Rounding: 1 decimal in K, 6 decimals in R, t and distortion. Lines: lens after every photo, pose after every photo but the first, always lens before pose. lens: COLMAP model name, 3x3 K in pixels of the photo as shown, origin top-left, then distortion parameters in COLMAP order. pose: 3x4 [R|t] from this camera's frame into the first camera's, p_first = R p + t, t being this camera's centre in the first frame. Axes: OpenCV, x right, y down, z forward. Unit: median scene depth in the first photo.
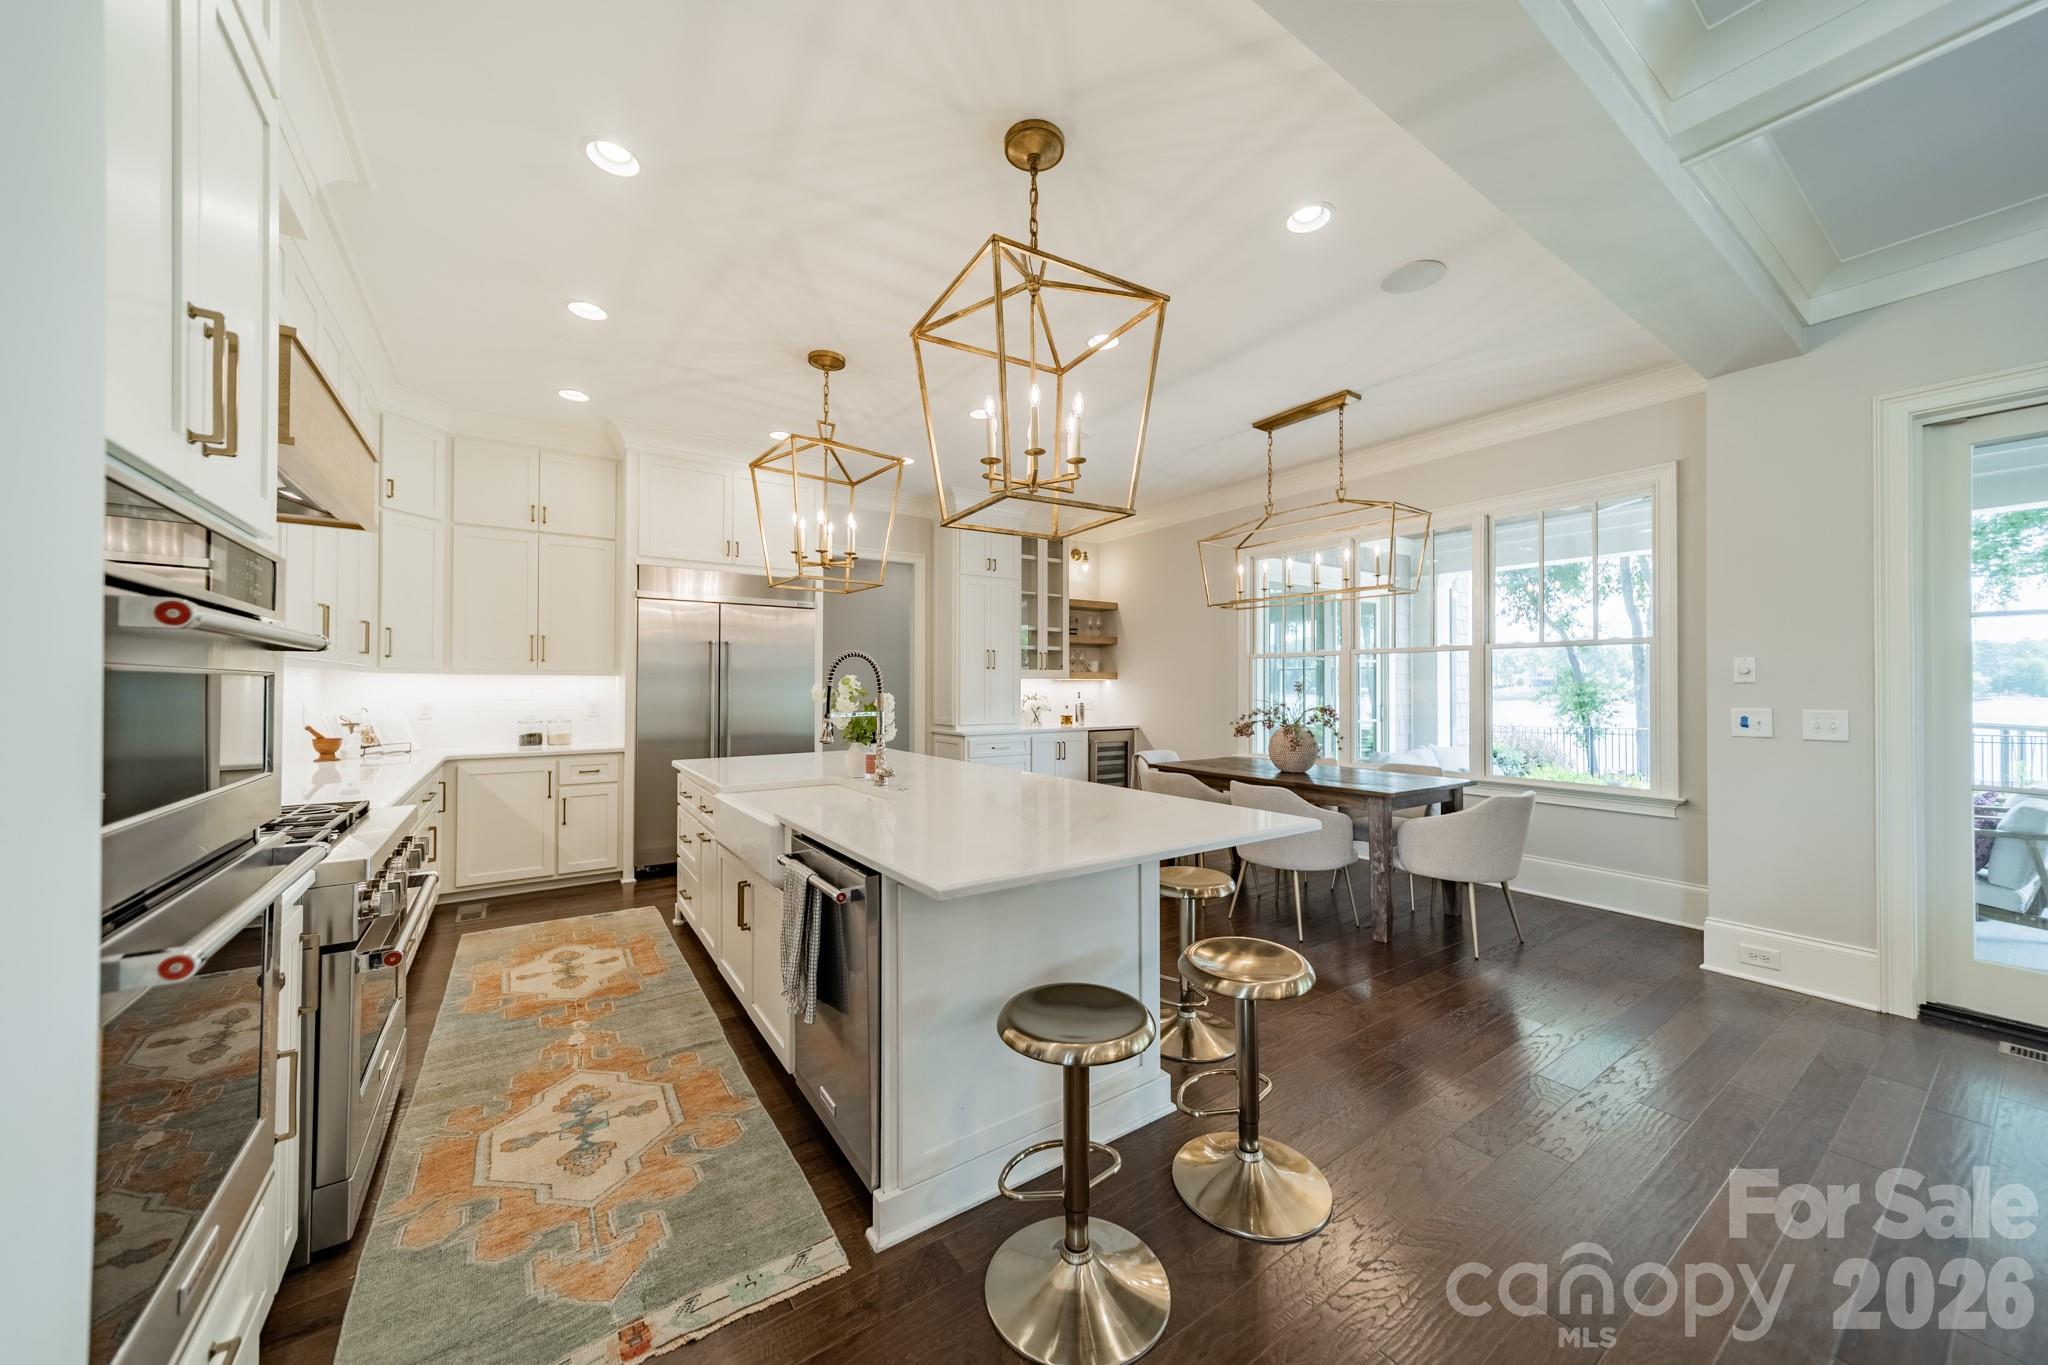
lens RADIAL K [[724.2, 0, 1032.1], [0, 724.2, 677.1], [0, 0, 1]] dist [0.009315, 0.000504]
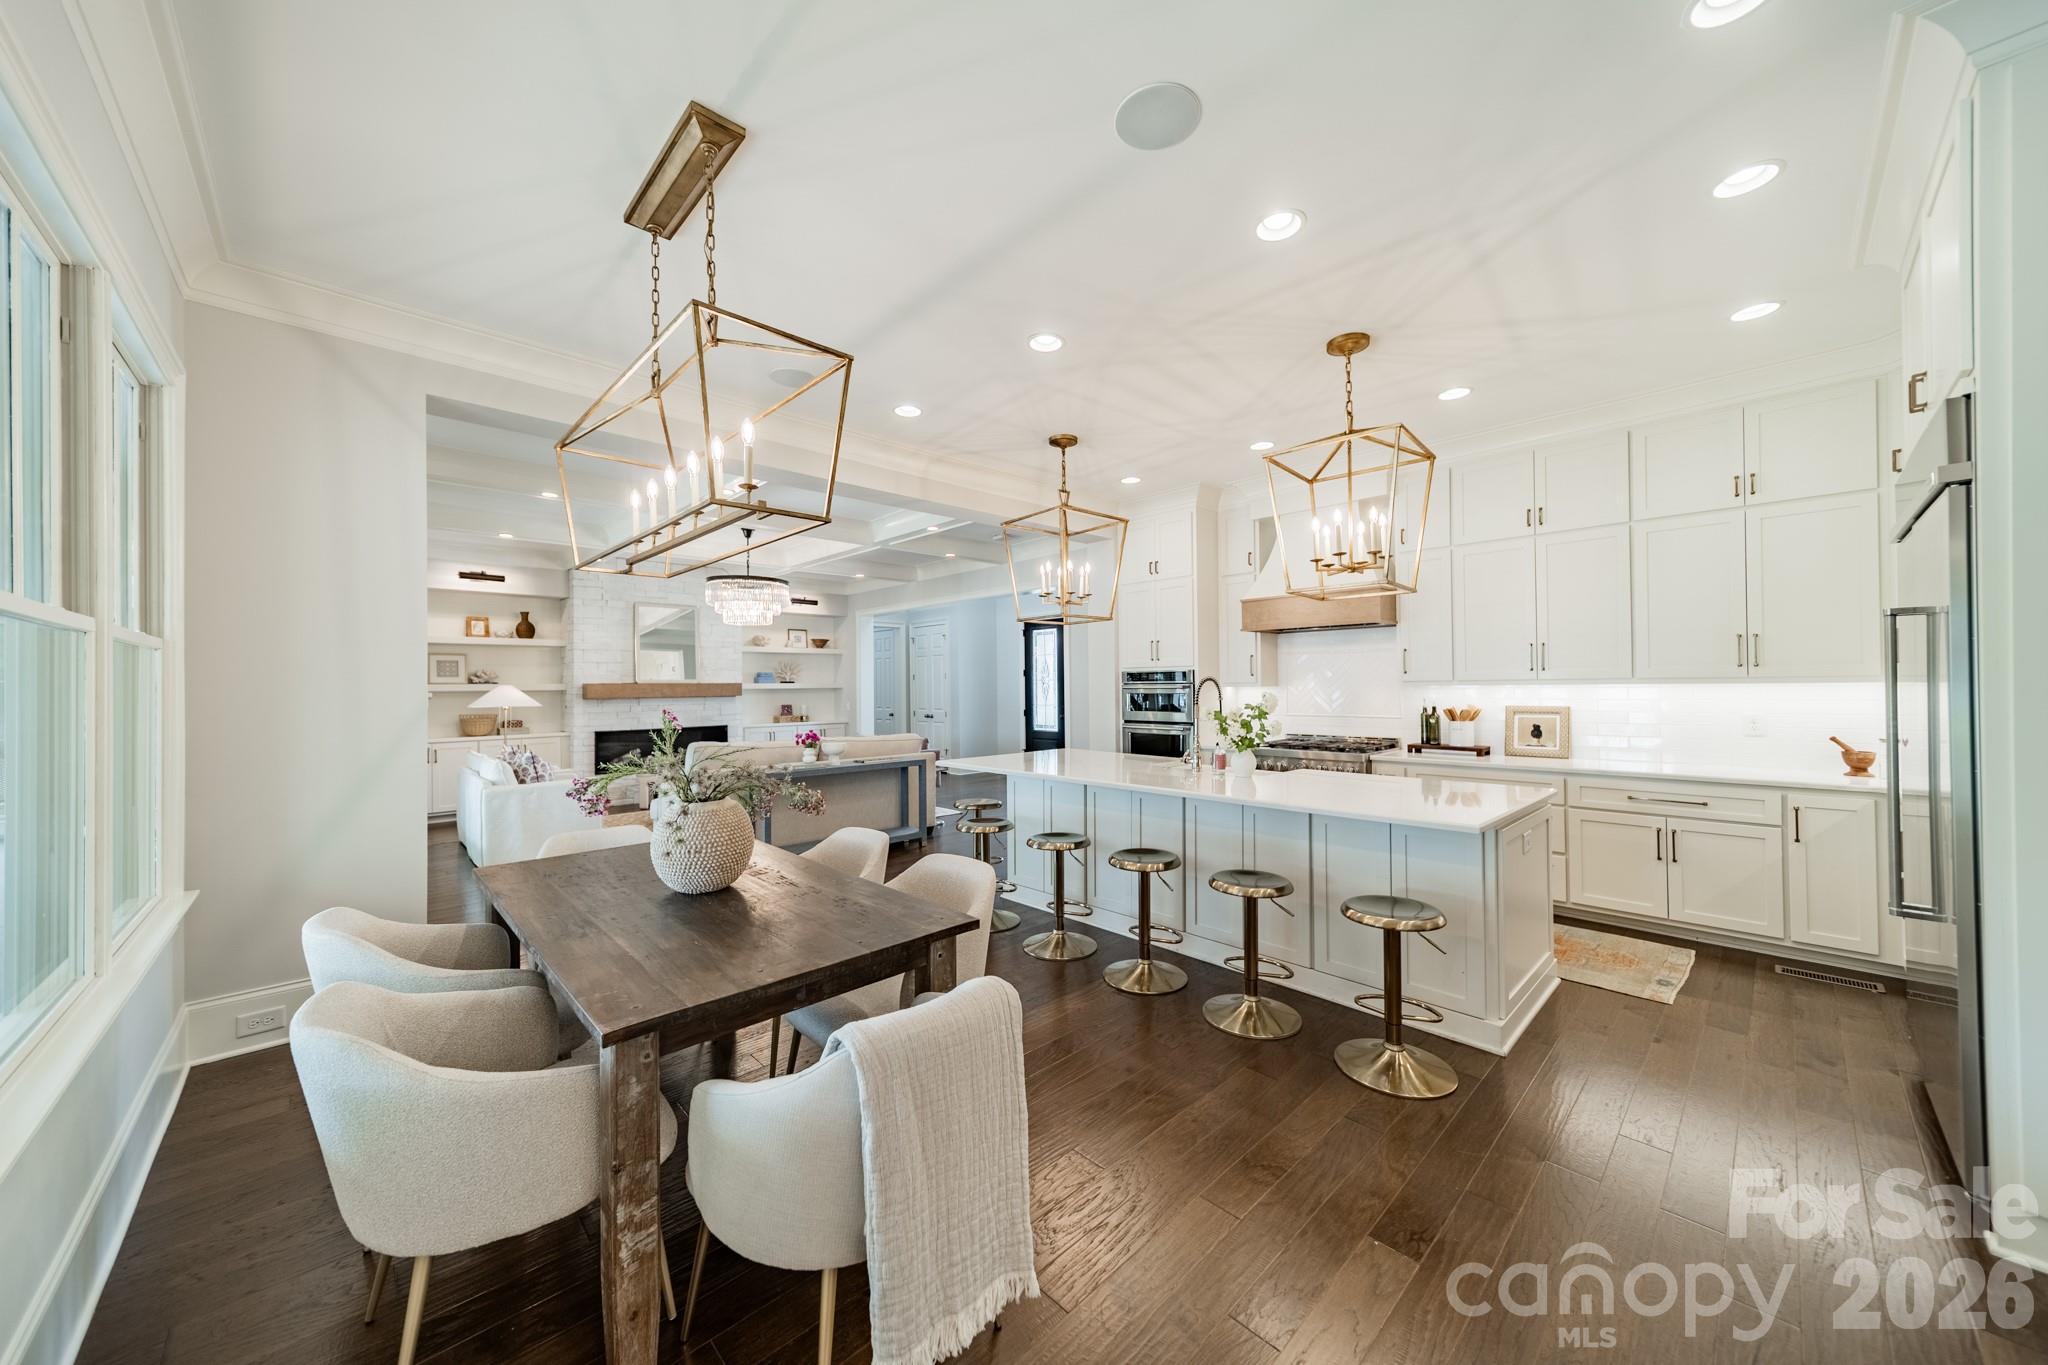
lens RADIAL K [[724.2, 0, 1015.9], [0, 724.2, 675.5], [0, 0, 1]] dist [0.009315, 0.000504]
pose [[-0.989051, 0.005269, -0.147478, 0.329282], [0.009788, 0.999504, -0.029932, 0.007781], [0.147247, -0.031048, -0.988612, 2.211263]]
